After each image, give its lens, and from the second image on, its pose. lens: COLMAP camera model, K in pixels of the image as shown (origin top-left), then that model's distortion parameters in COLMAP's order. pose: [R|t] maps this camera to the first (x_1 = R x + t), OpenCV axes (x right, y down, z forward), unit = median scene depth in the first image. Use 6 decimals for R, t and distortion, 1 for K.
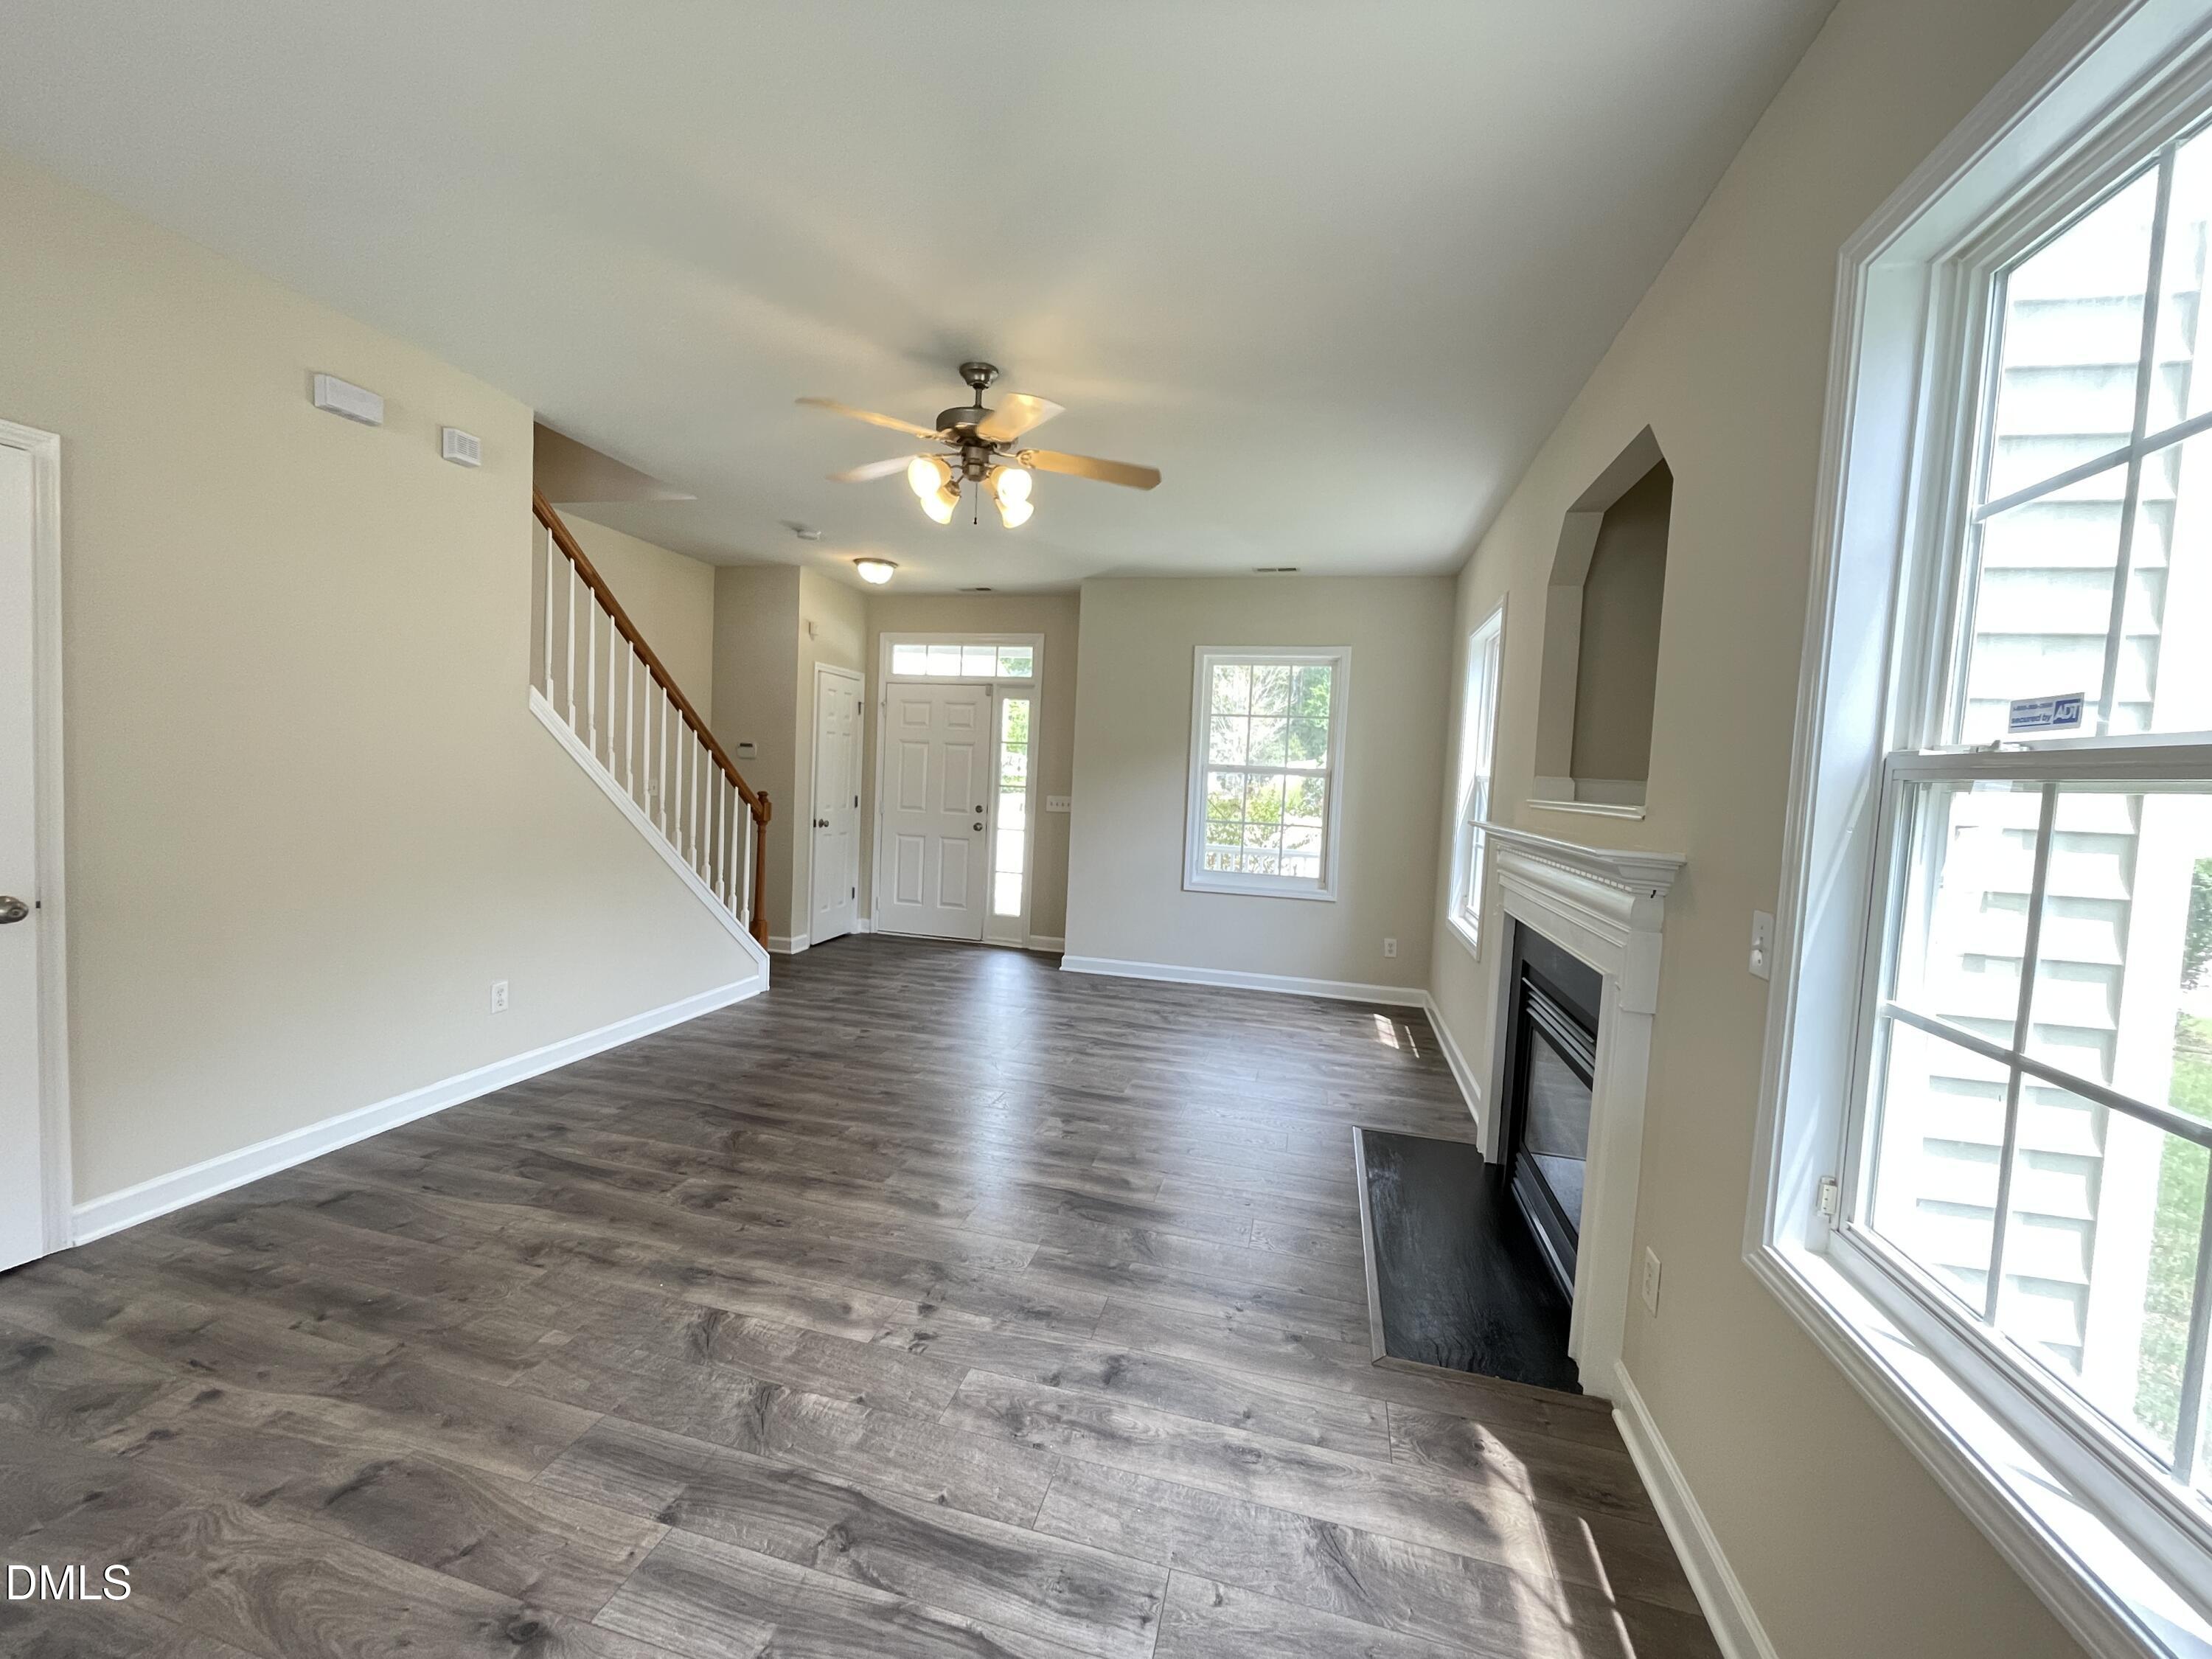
lens RADIAL K [[888.8, 0, 1094.0], [0, 888.8, 830.7], [0, 0, 1]] dist [-0.001210, -0.000062]
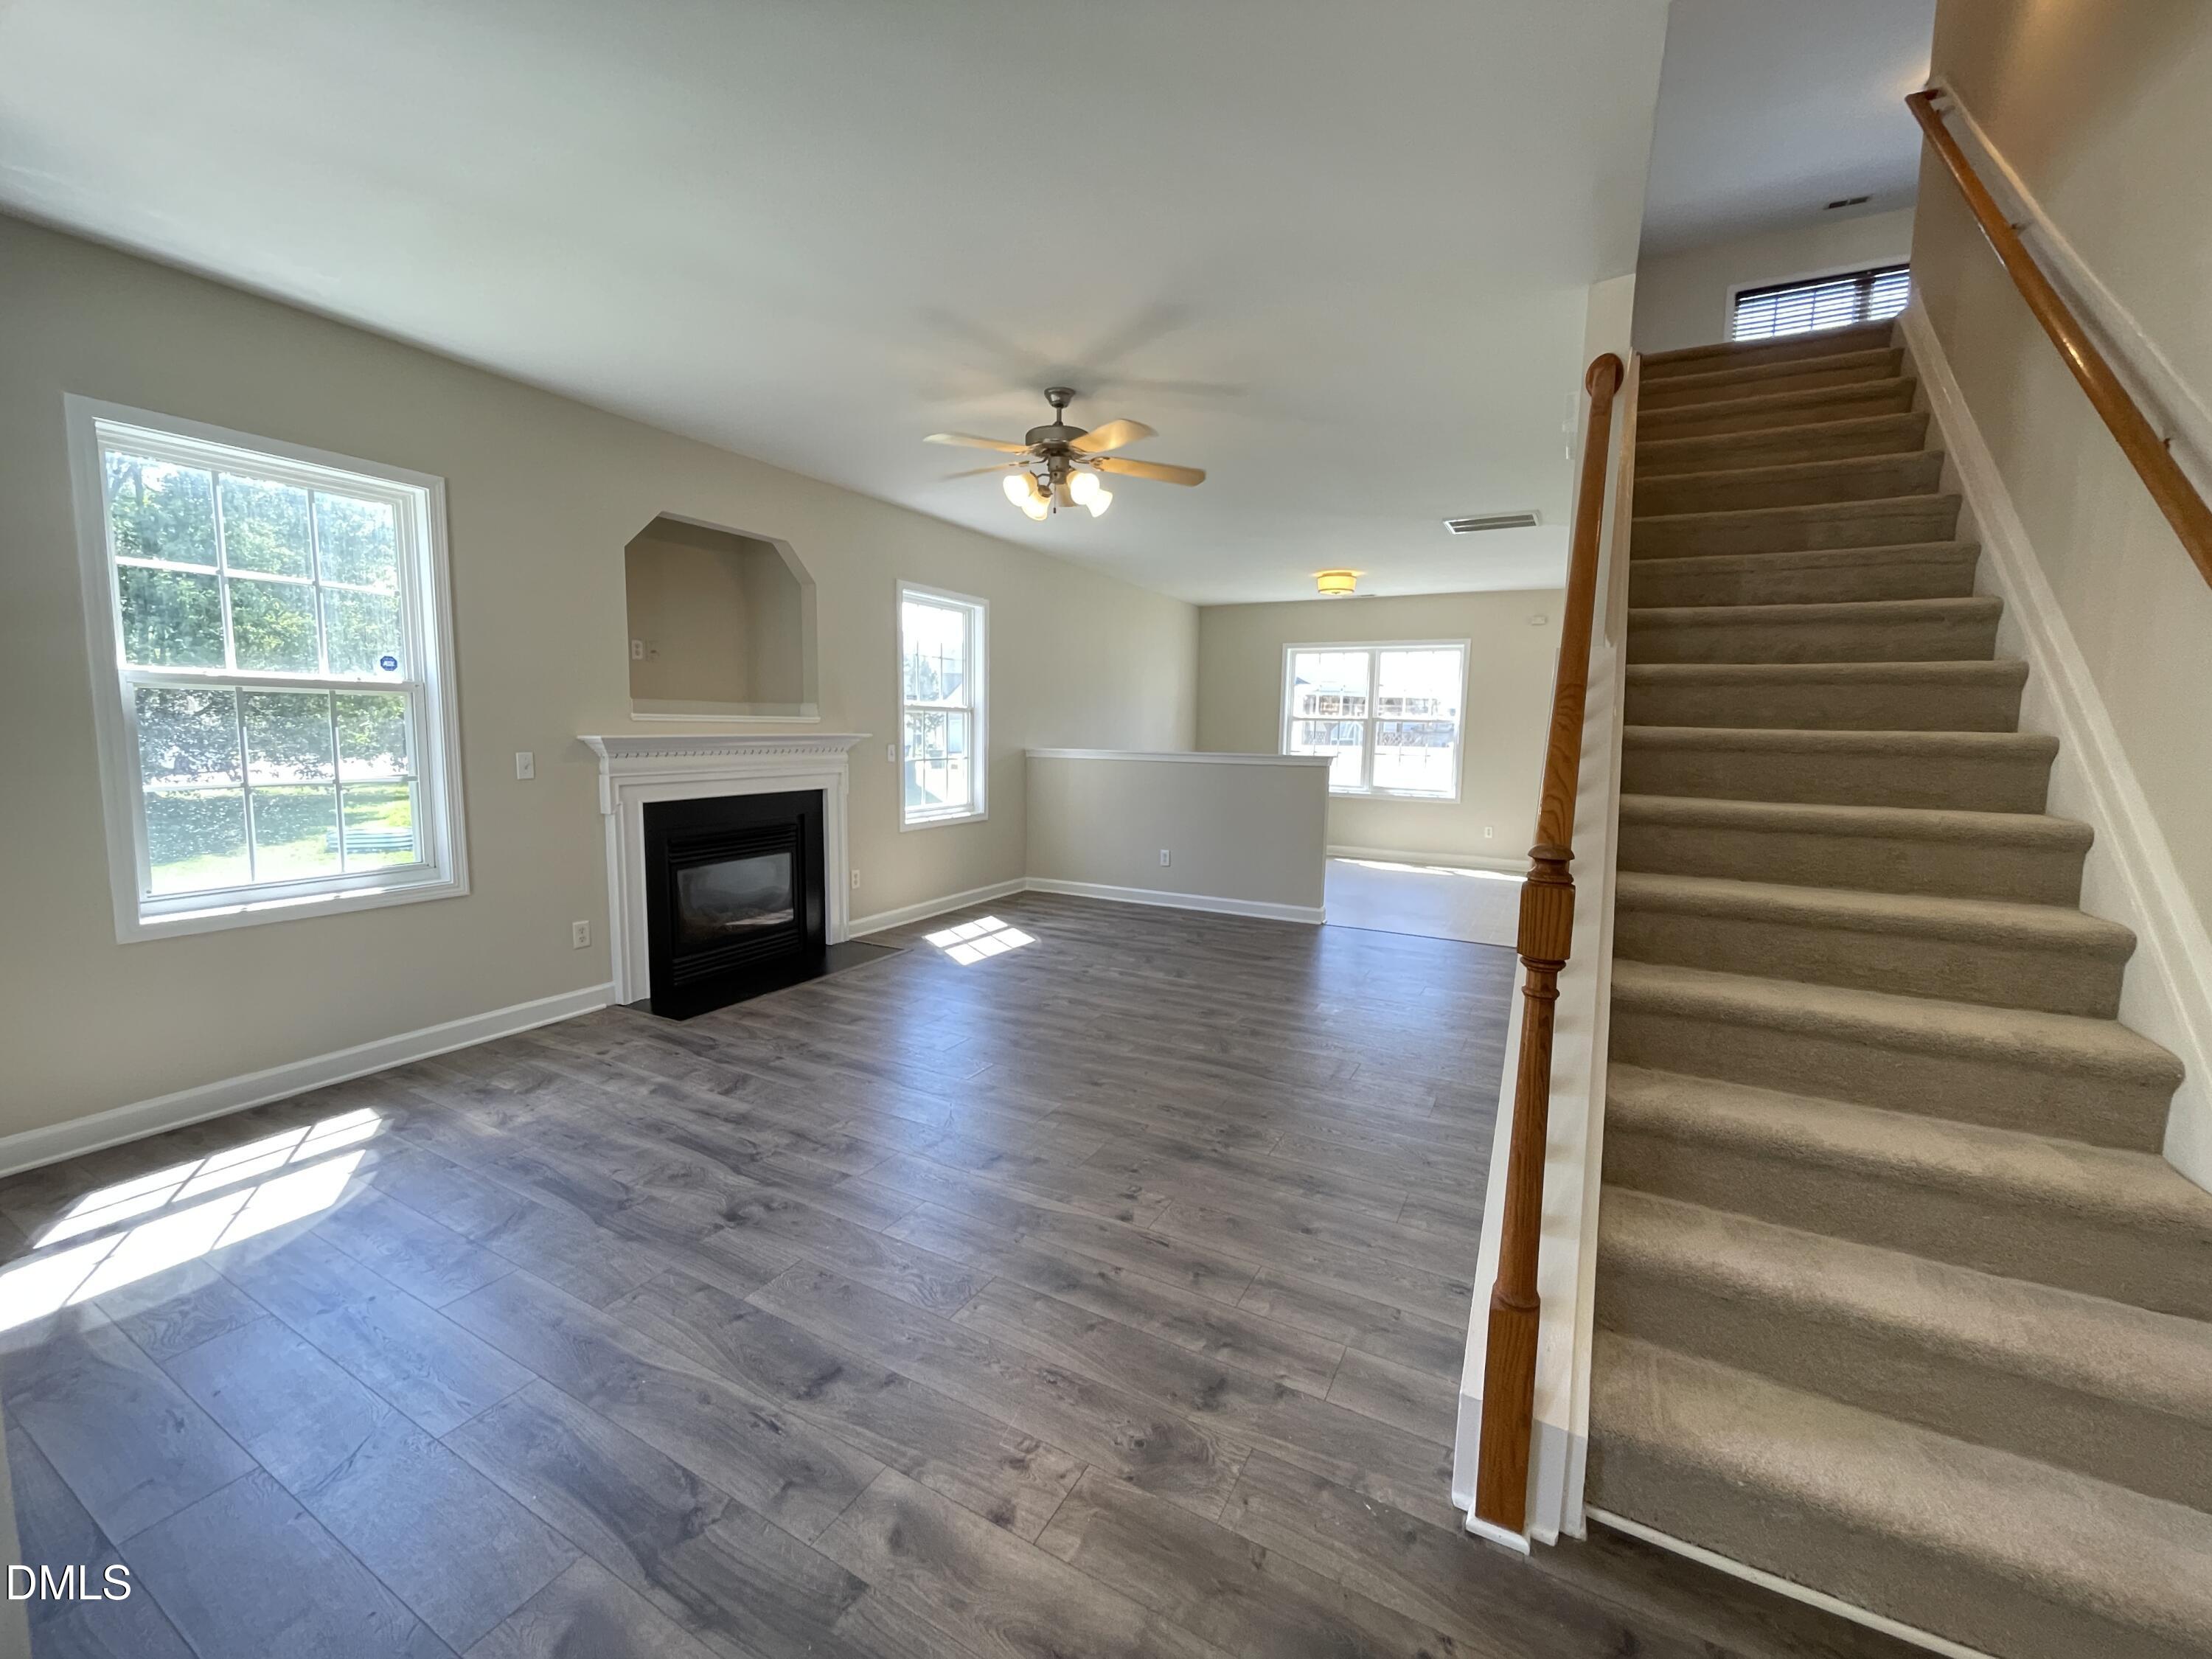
lens RADIAL K [[888.8, 0, 1104.2], [0, 888.8, 819.6], [0, 0, 1]] dist [-0.001210, -0.000062]
pose [[-0.967398, -0.091550, 0.236133, -0.495837], [-0.049132, 0.982506, 0.179635, -0.151076], [-0.248448, 0.162177, -0.954973, 2.090007]]
